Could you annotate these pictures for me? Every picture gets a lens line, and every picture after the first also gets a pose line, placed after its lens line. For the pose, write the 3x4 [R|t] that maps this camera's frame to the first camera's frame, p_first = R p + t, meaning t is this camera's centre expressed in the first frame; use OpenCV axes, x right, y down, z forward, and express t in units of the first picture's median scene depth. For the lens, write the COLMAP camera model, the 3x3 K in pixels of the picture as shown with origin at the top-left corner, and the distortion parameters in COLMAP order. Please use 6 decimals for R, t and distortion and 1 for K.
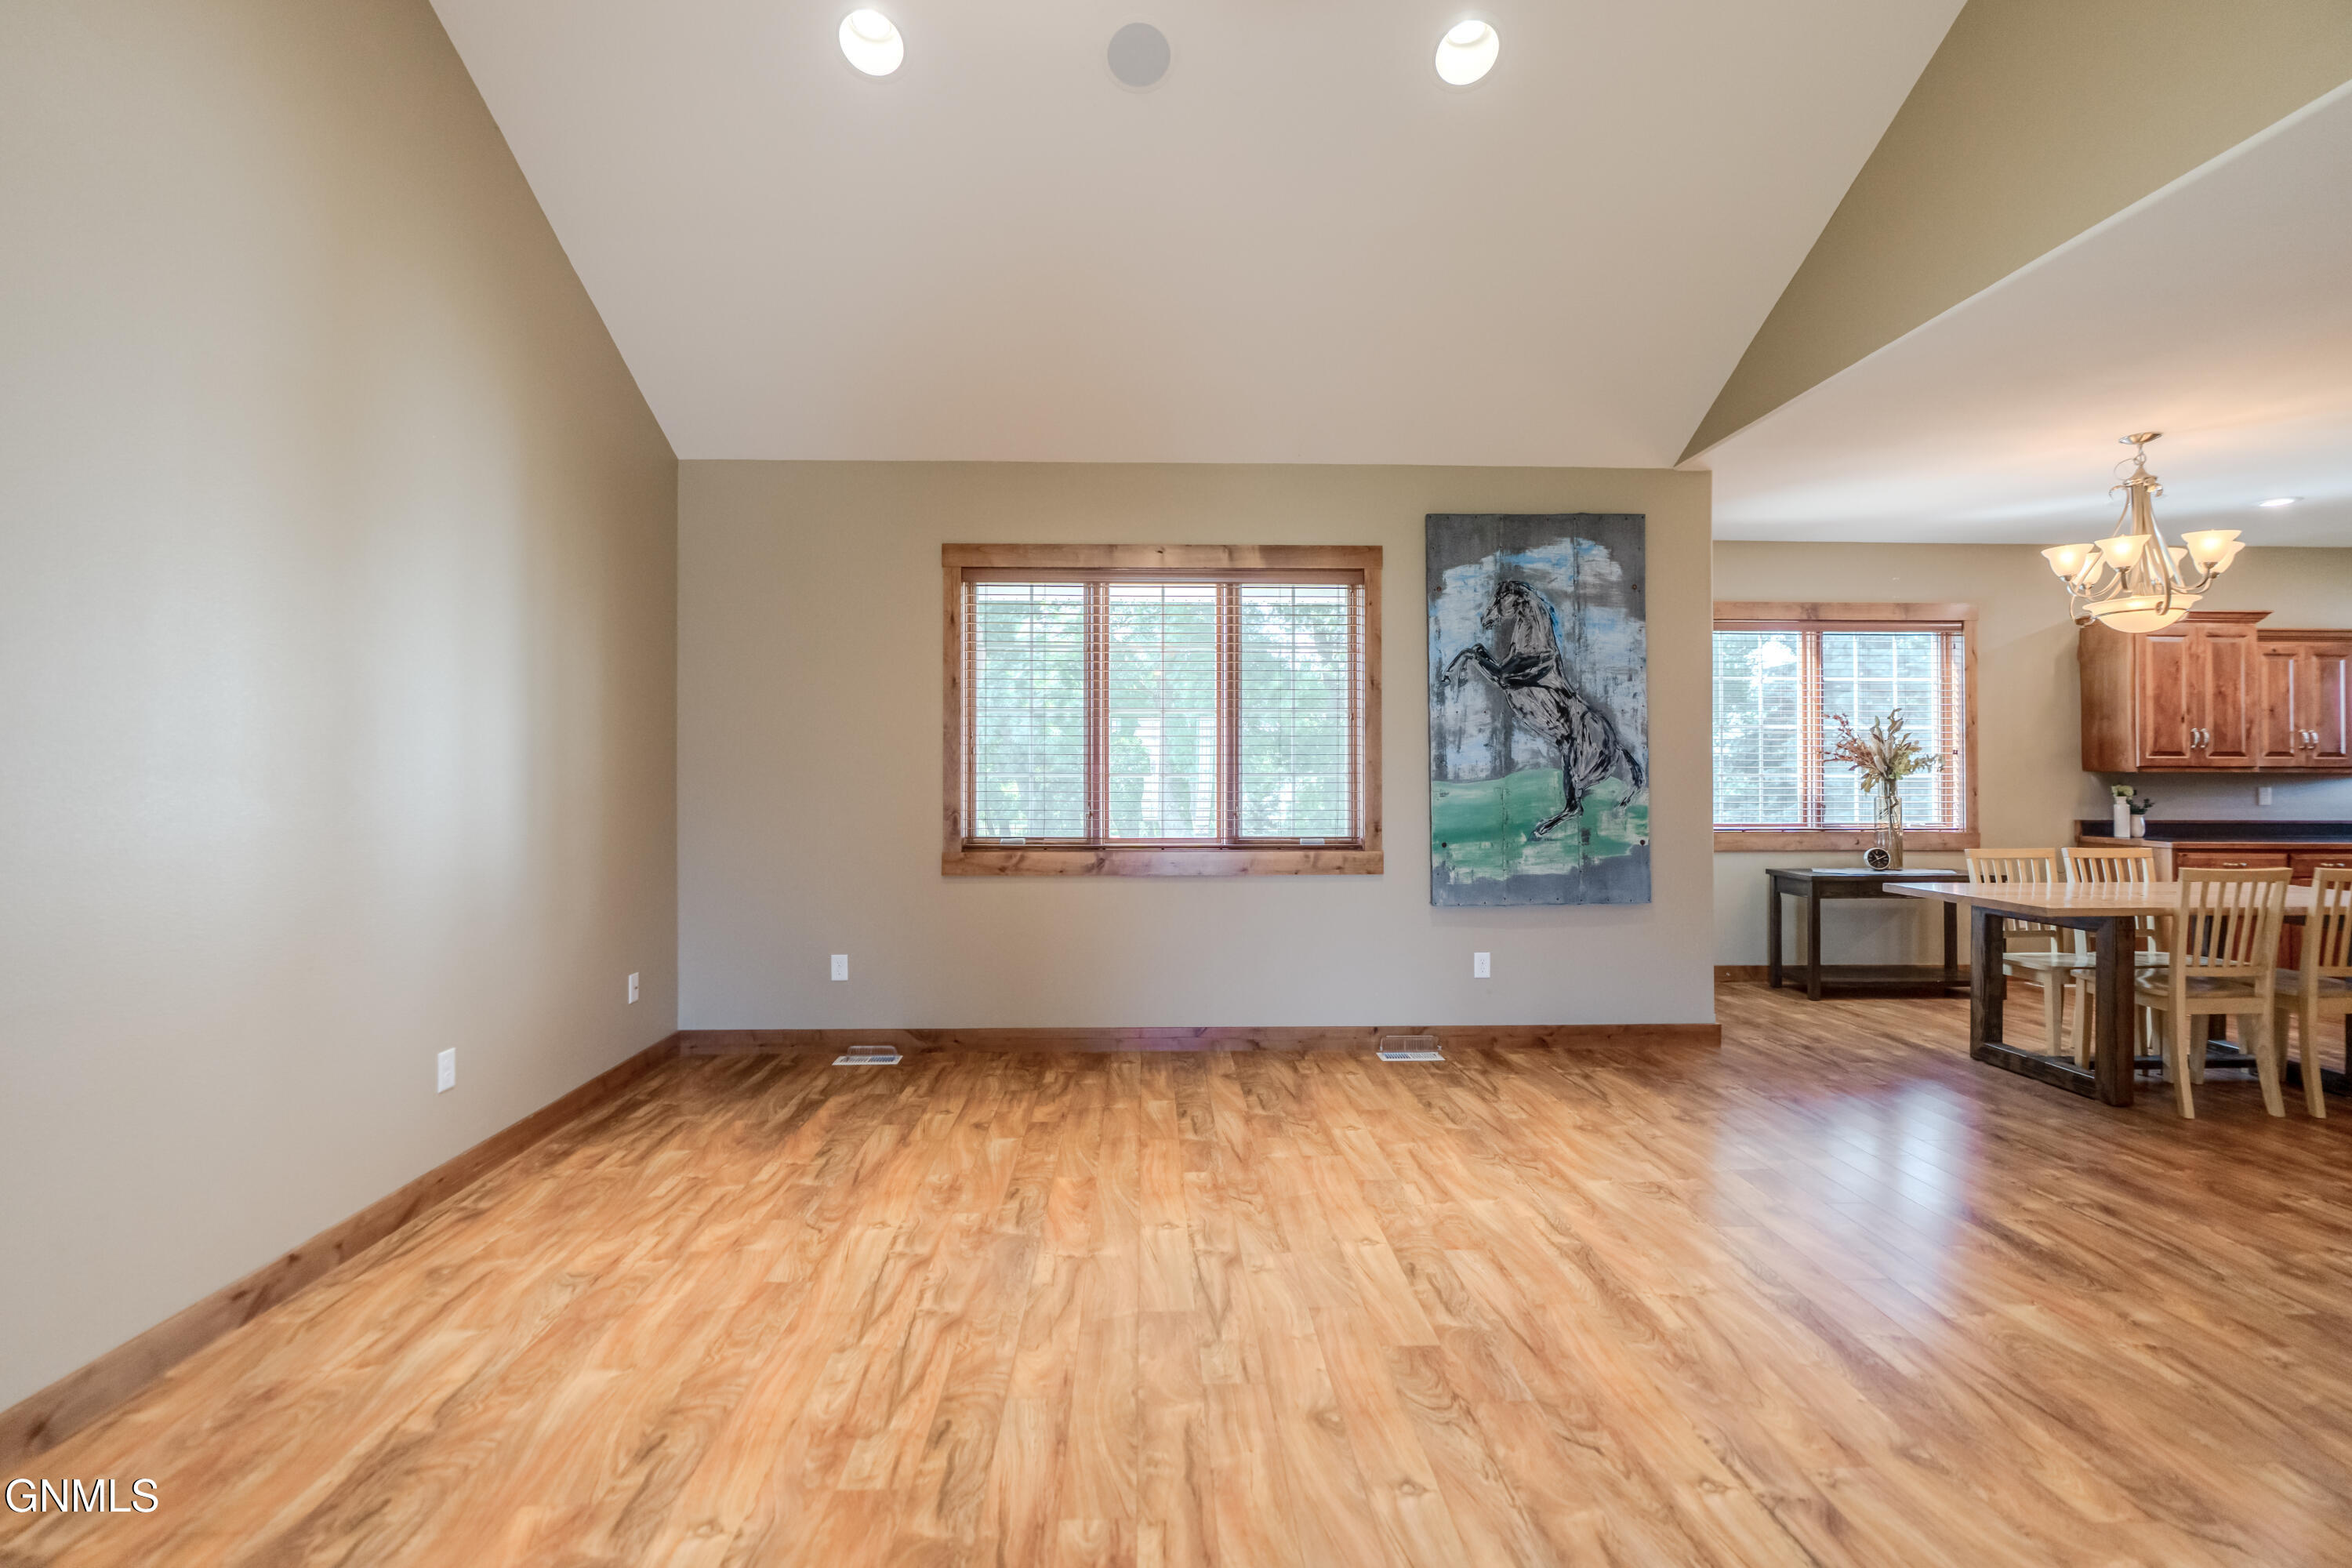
lens RADIAL K [[1048.9, 0, 1169.2], [0, 1048.9, 757.8], [0, 0, 1]] dist [0.007633, 0.000324]
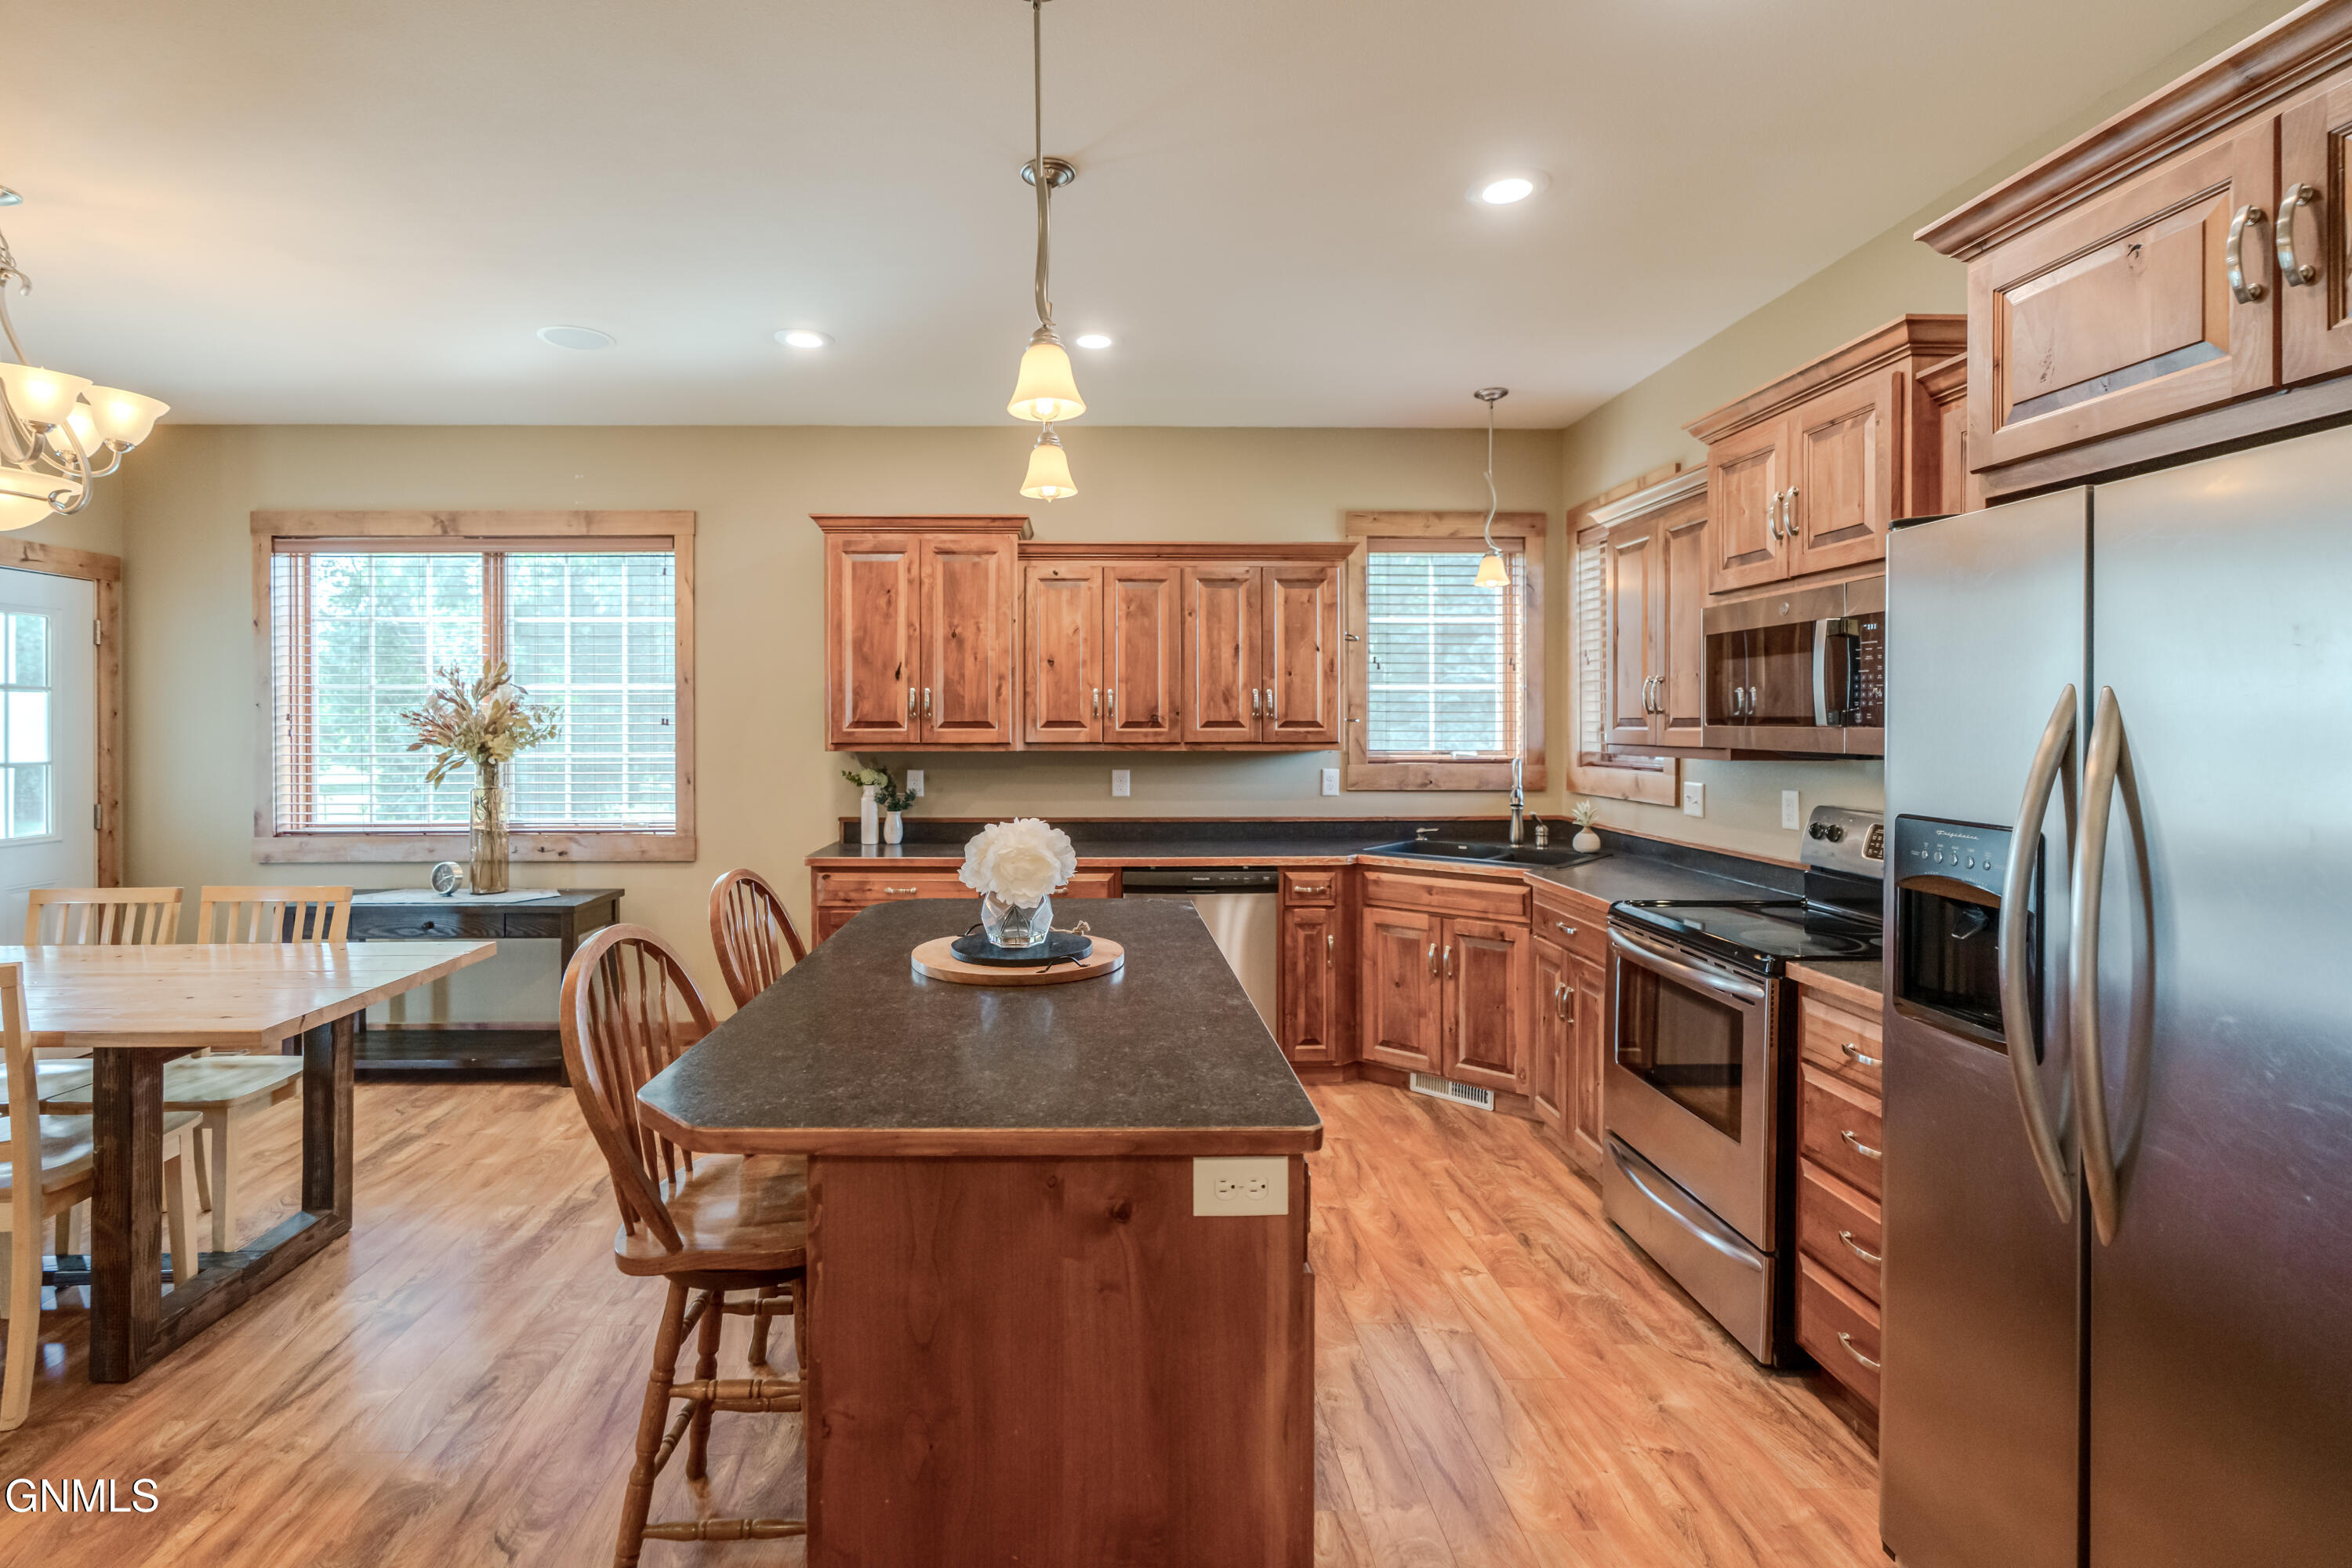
lens RADIAL K [[1057.4, 0, 1104.7], [0, 1057.4, 733.4], [0, 0, 1]] dist [-0.001825, -0.000098]
pose [[0.999563, -0.003836, -0.029314, 1.411031], [0.004275, 0.999880, 0.014907, -0.010002], [0.029254, -0.015026, 0.999459, 0.405229]]
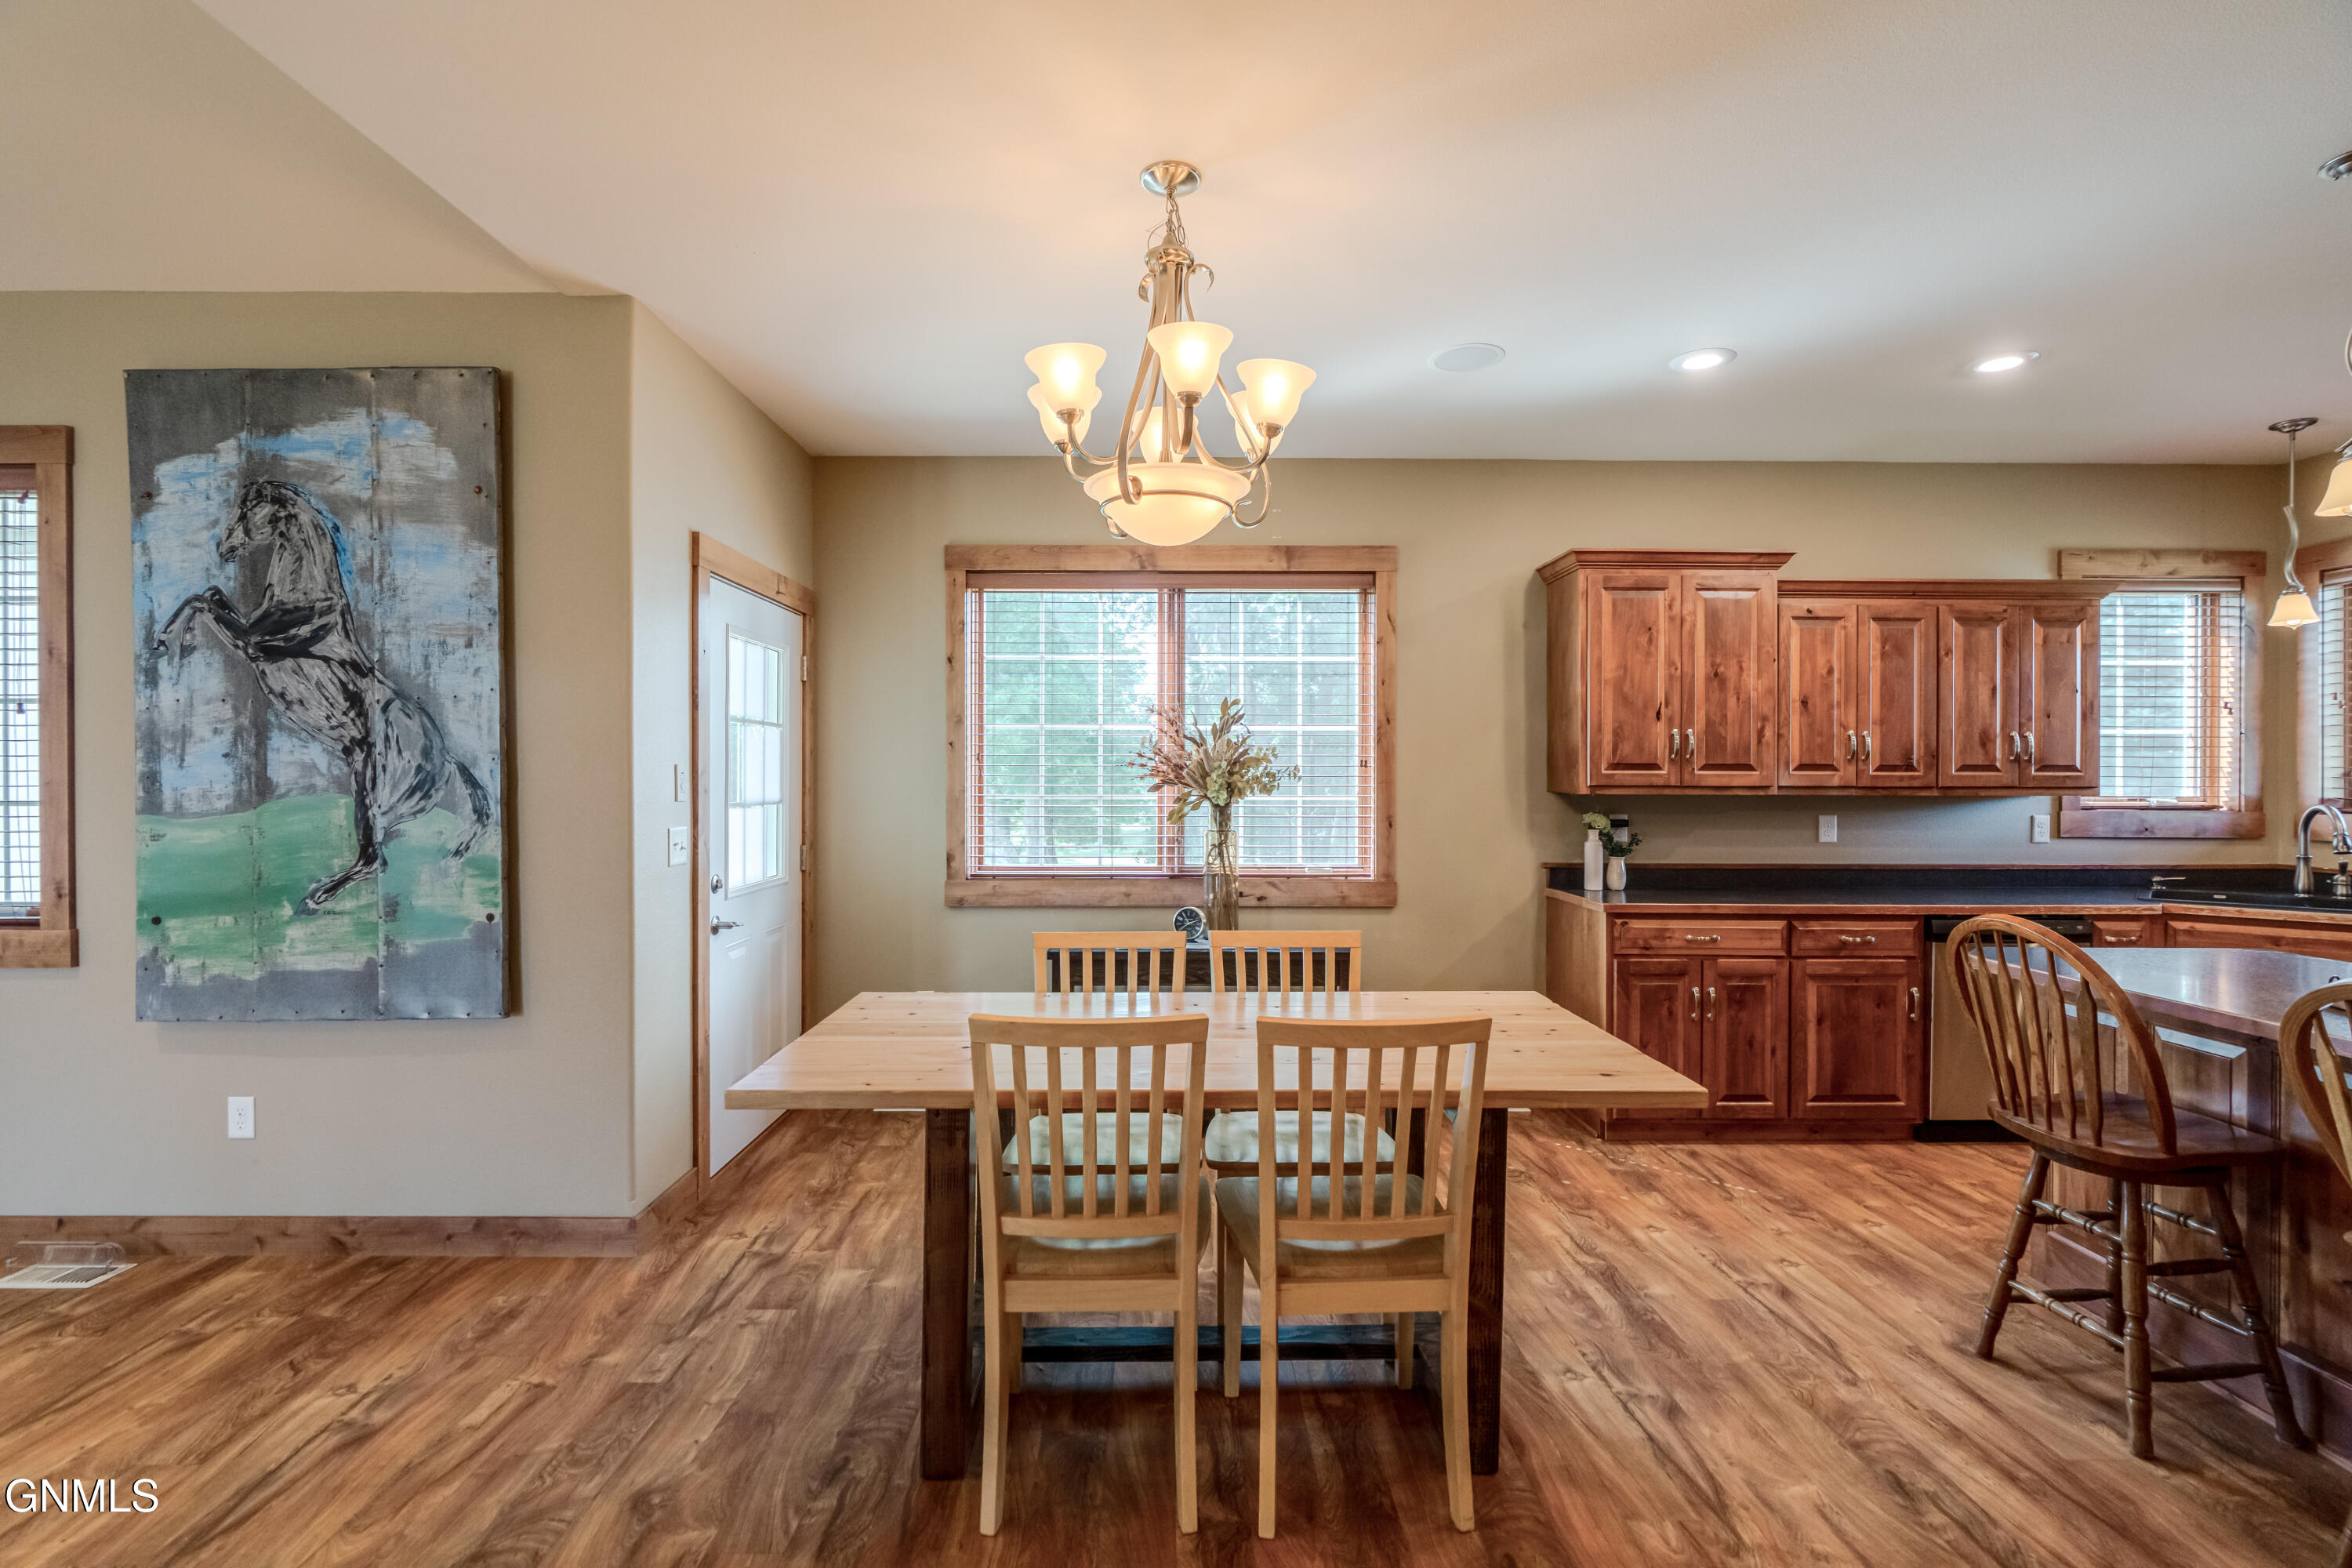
lens RADIAL K [[1056.5, 0, 1176.0], [0, 1056.5, 784.0], [0, 0, 1]] dist [-0.002768, -0.000235]
pose [[0.999297, 0.000623, -0.037487, 0.865363], [0.000027, 0.999850, 0.017321, -0.006047], [0.037493, -0.017310, 0.999147, 0.415559]]
